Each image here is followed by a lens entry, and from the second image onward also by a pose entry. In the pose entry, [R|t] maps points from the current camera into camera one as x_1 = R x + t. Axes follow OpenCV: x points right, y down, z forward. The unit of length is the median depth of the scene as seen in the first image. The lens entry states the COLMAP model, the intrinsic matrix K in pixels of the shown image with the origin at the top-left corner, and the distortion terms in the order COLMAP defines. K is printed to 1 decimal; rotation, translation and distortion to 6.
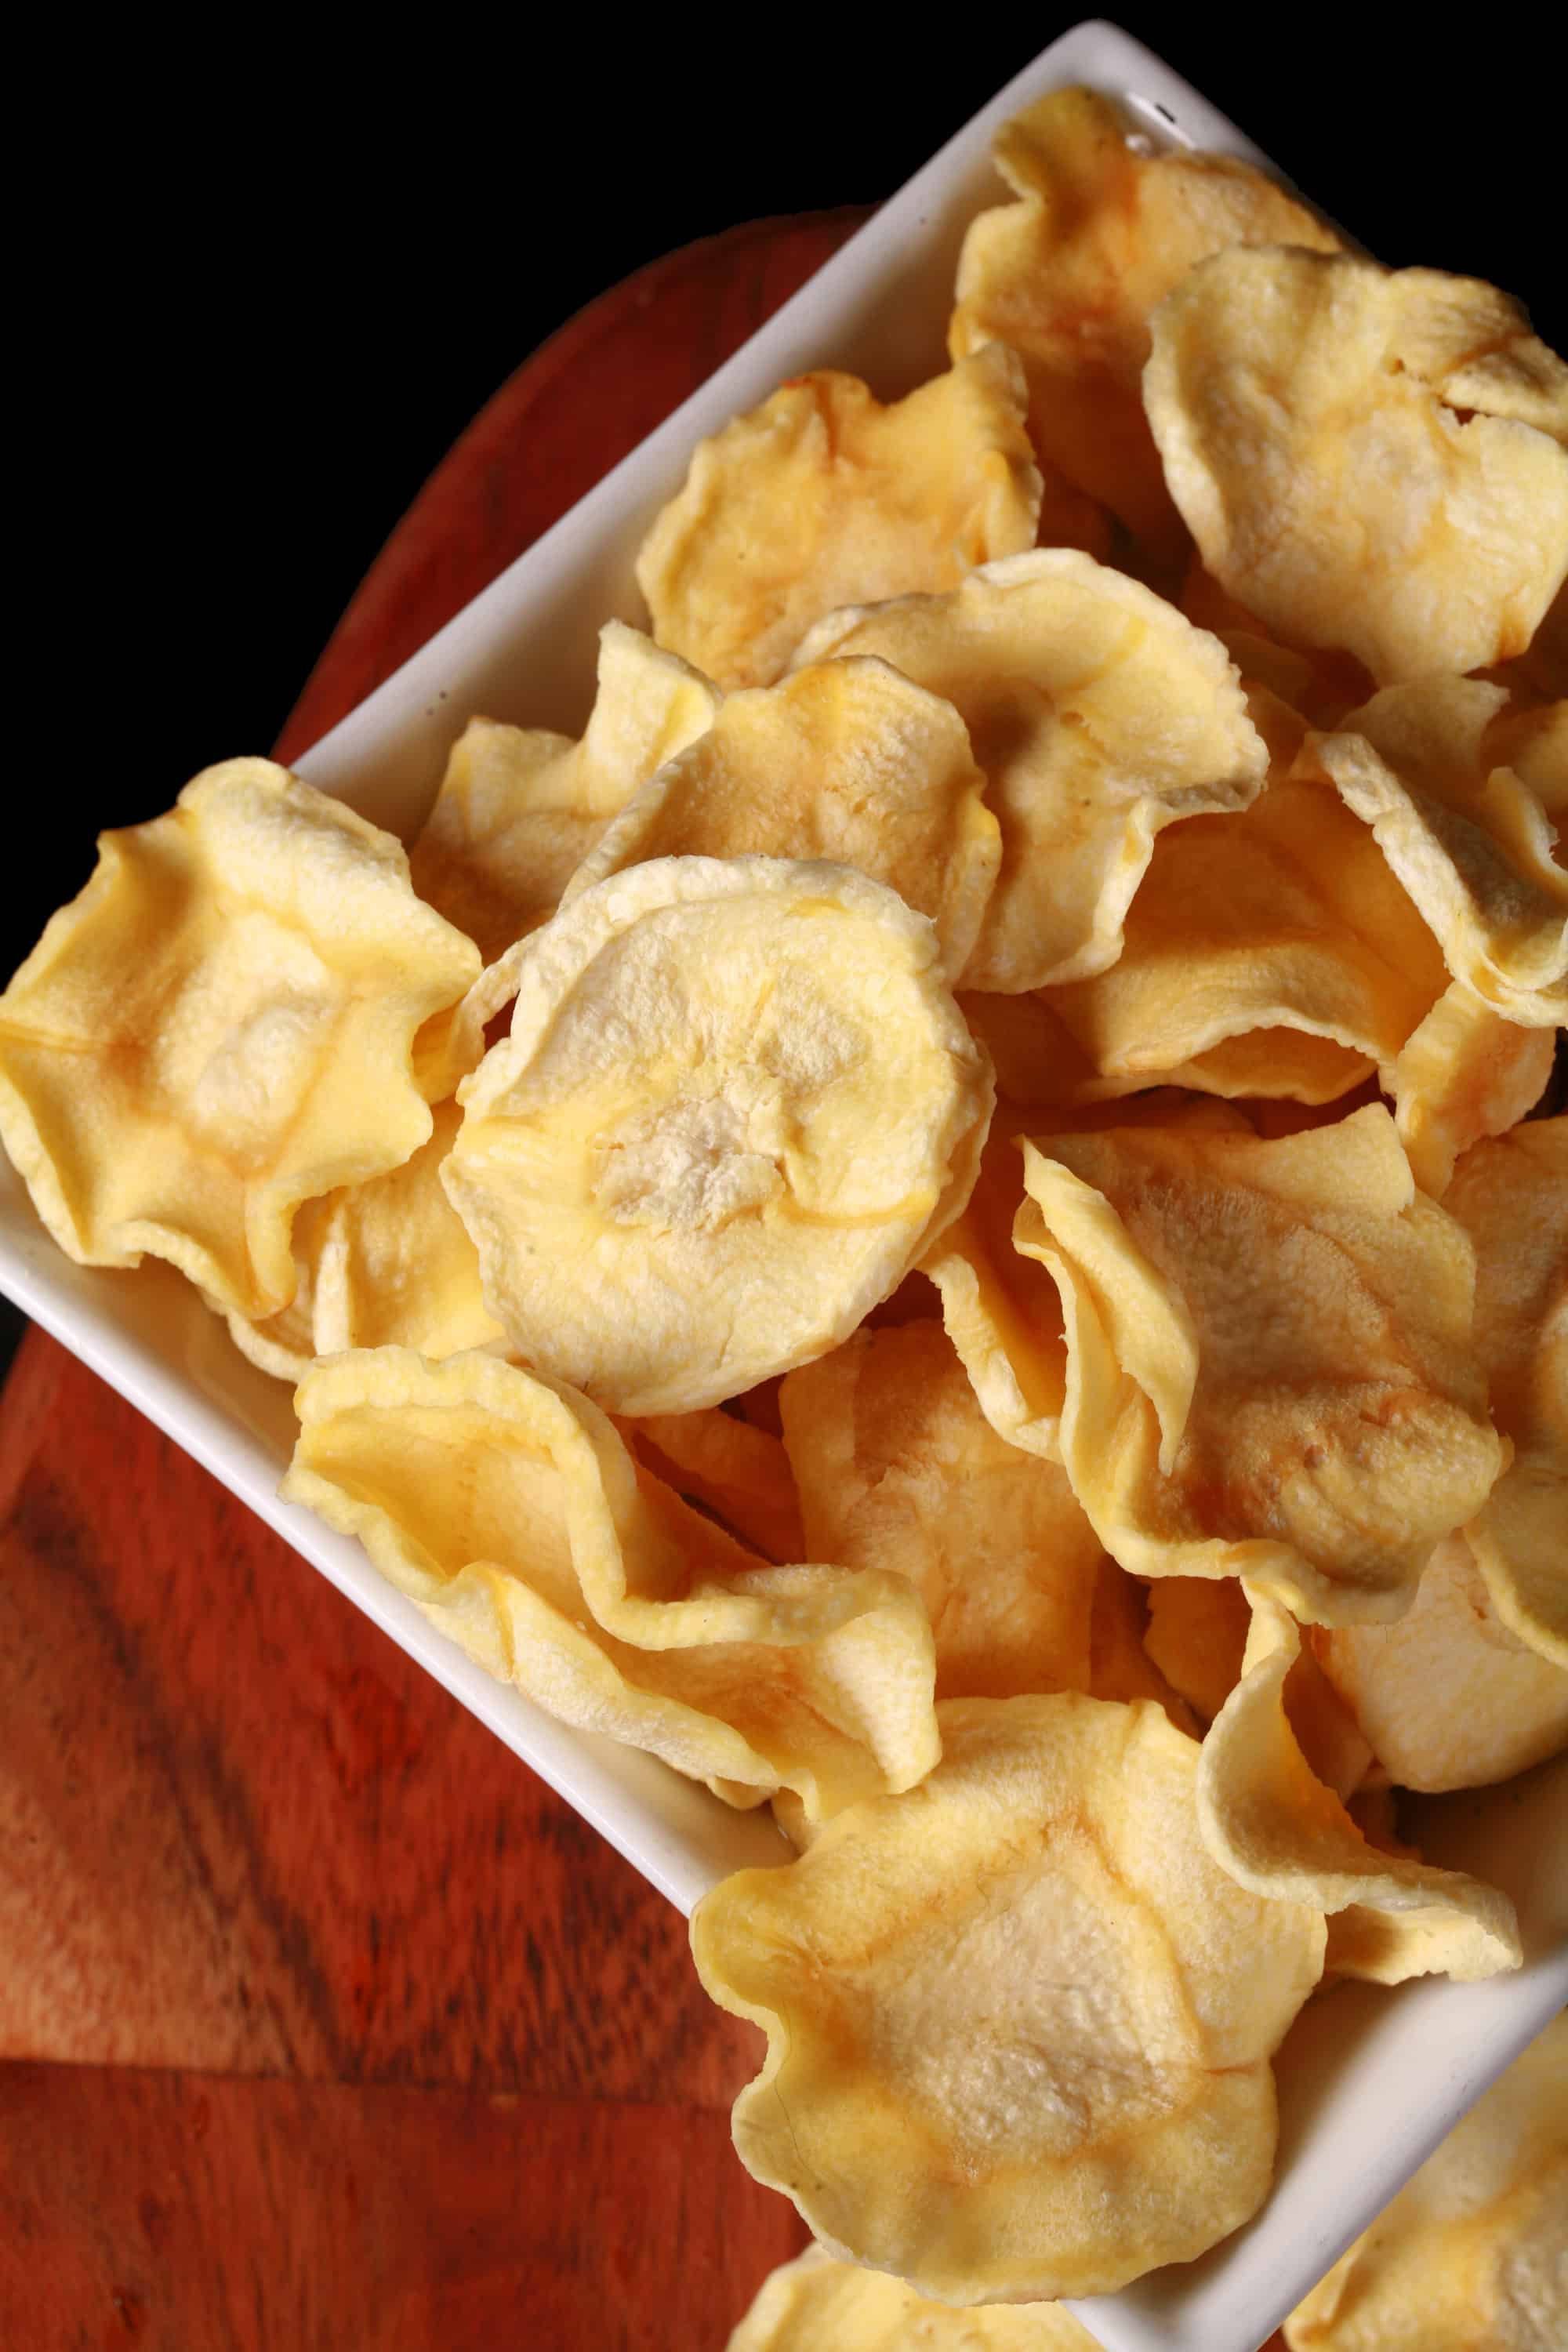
lens RADIAL K [[8189.4, 0, 784.0], [0, 8189.4, 1176.0], [0, 0, 1]] dist [-0.023658, 1.179447]
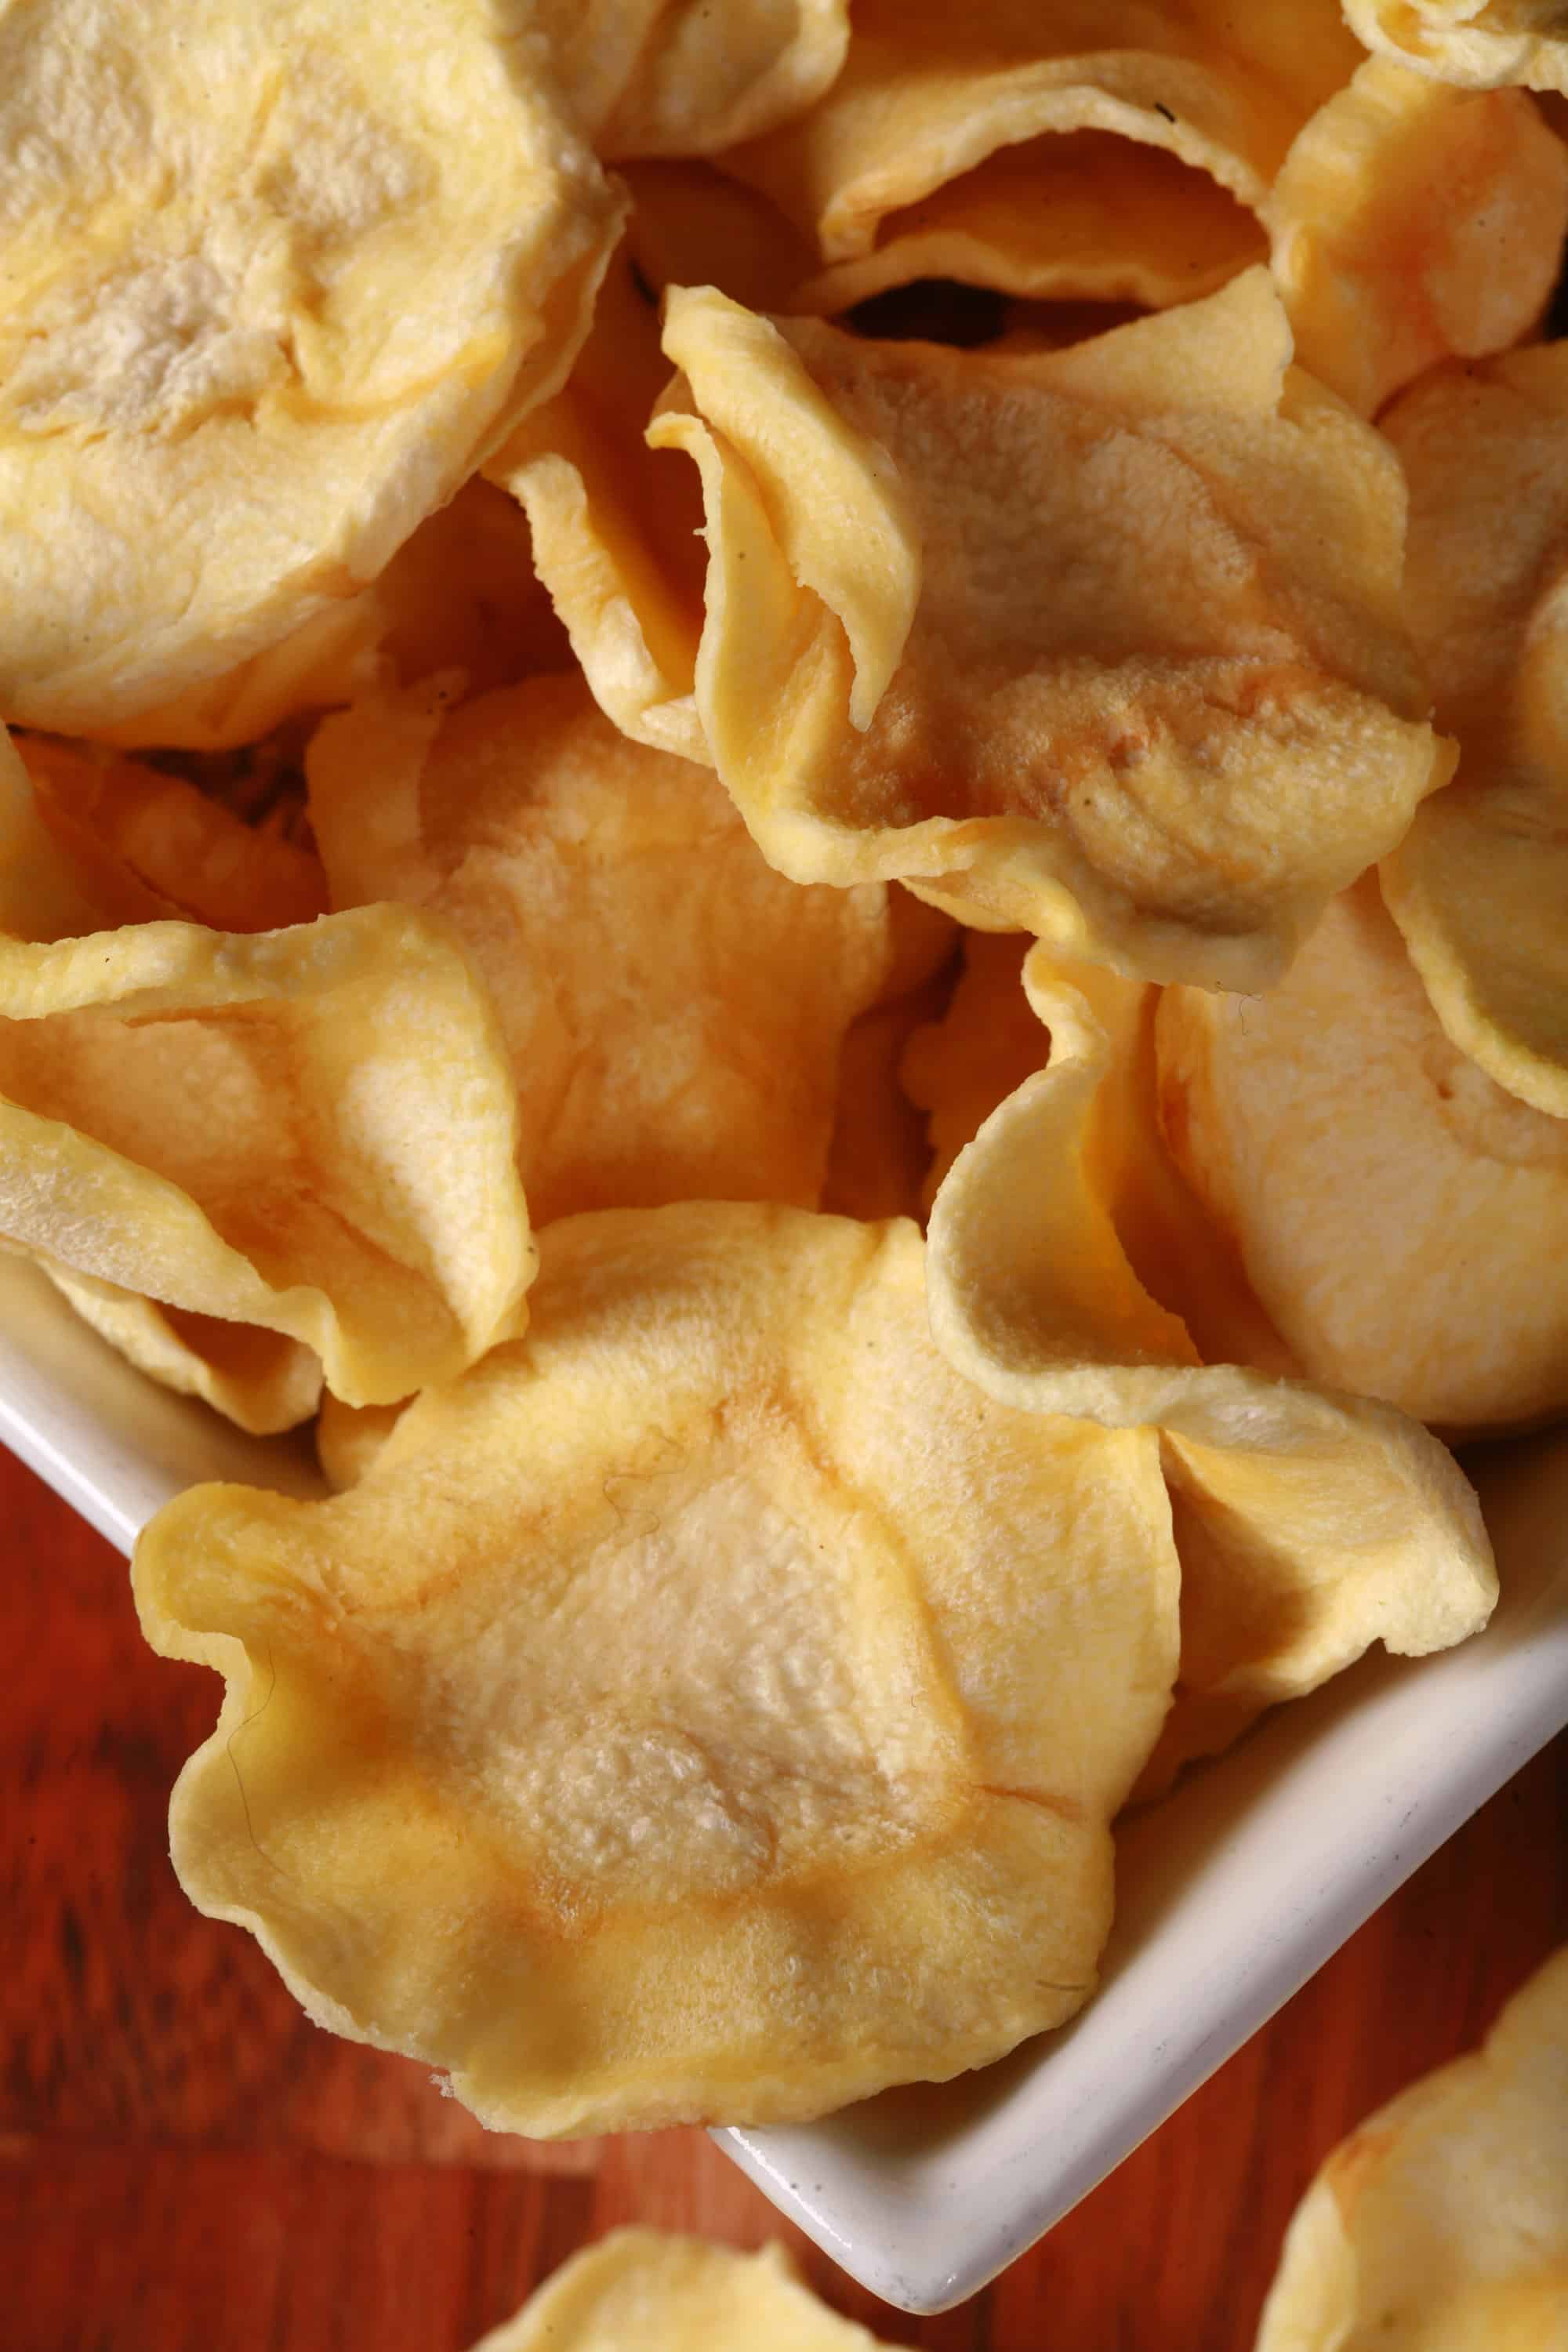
lens RADIAL K [[9622.6, 0, 847.3], [0, 9622.6, 1173.6], [0, 0, 1]] dist [-0.014462, 0.429996]
pose [[0.994955, -0.020653, -0.098176, 0.113464], [-0.002589, 0.972971, -0.230914, 0.230782], [0.100291, 0.230003, 0.968008, 0.301747]]
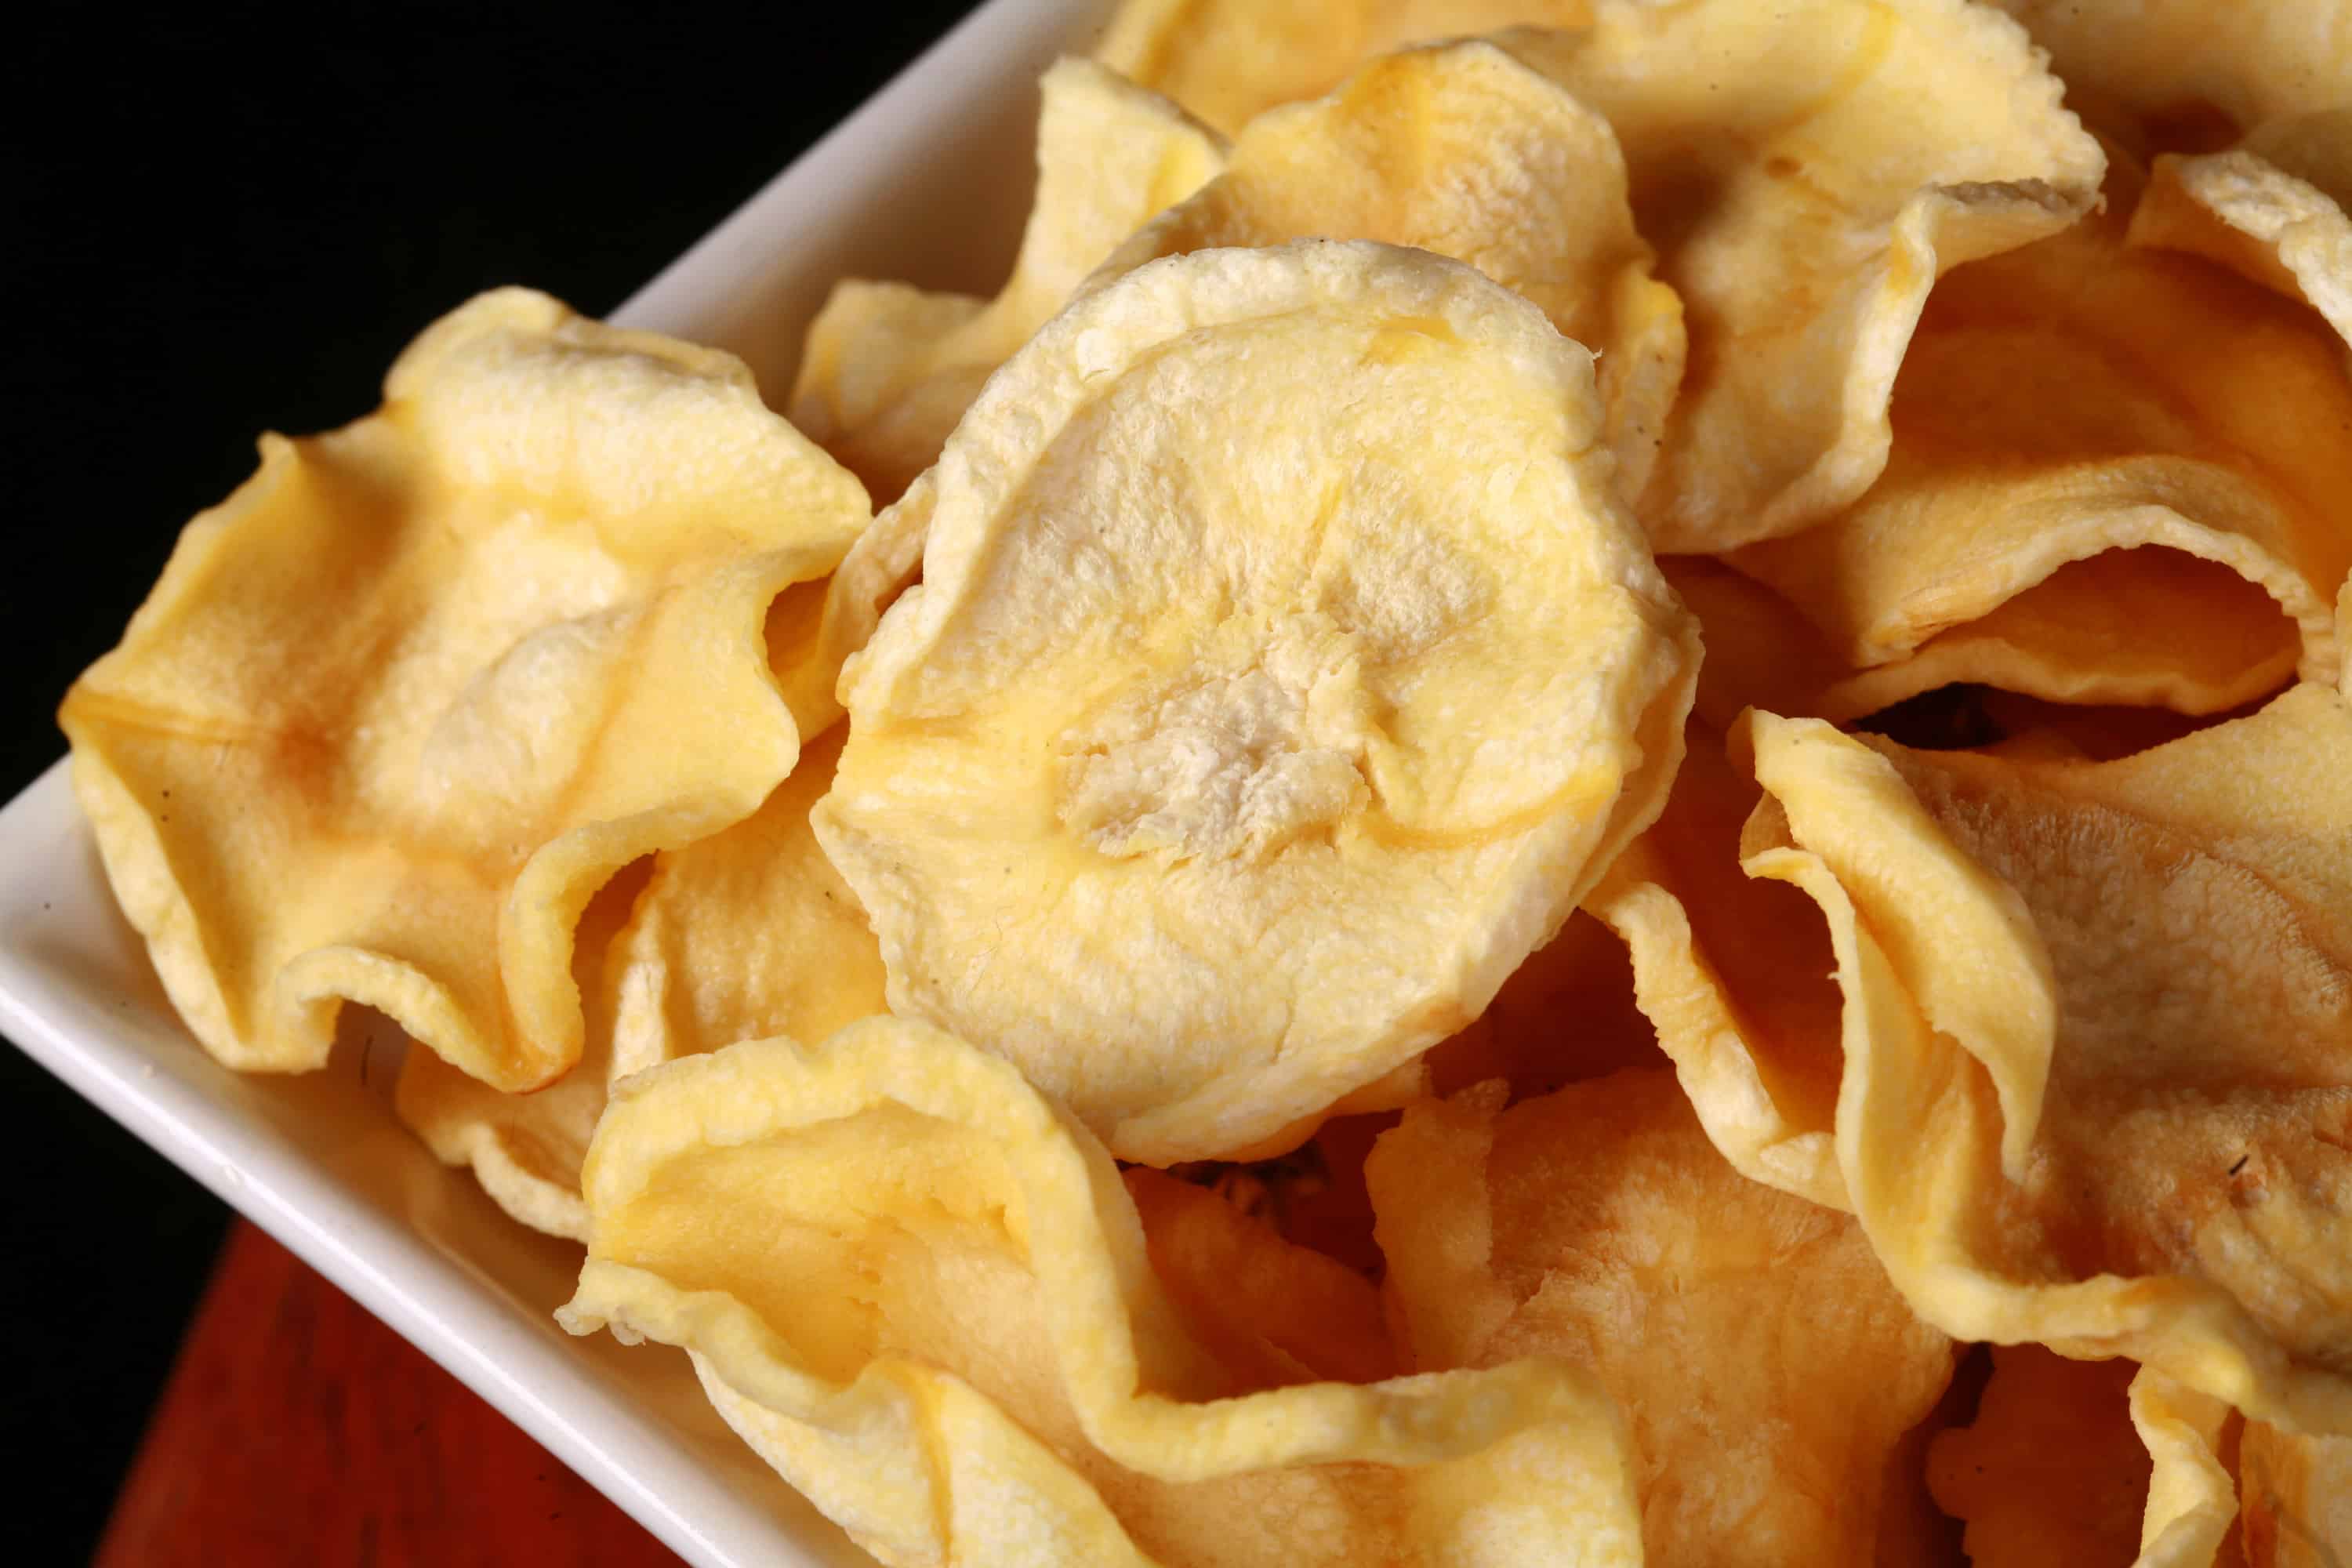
lens RADIAL K [[9622.6, 0, 1176.0], [0, 9622.6, 784.0], [0, 0, 1]] dist [-0.014462, 0.429996]
pose [[0.999596, -0.023408, 0.016108, -0.026225], [0.026596, 0.970330, -0.240319, 0.174781], [-0.010005, 0.240650, 0.970560, 0.290366]]
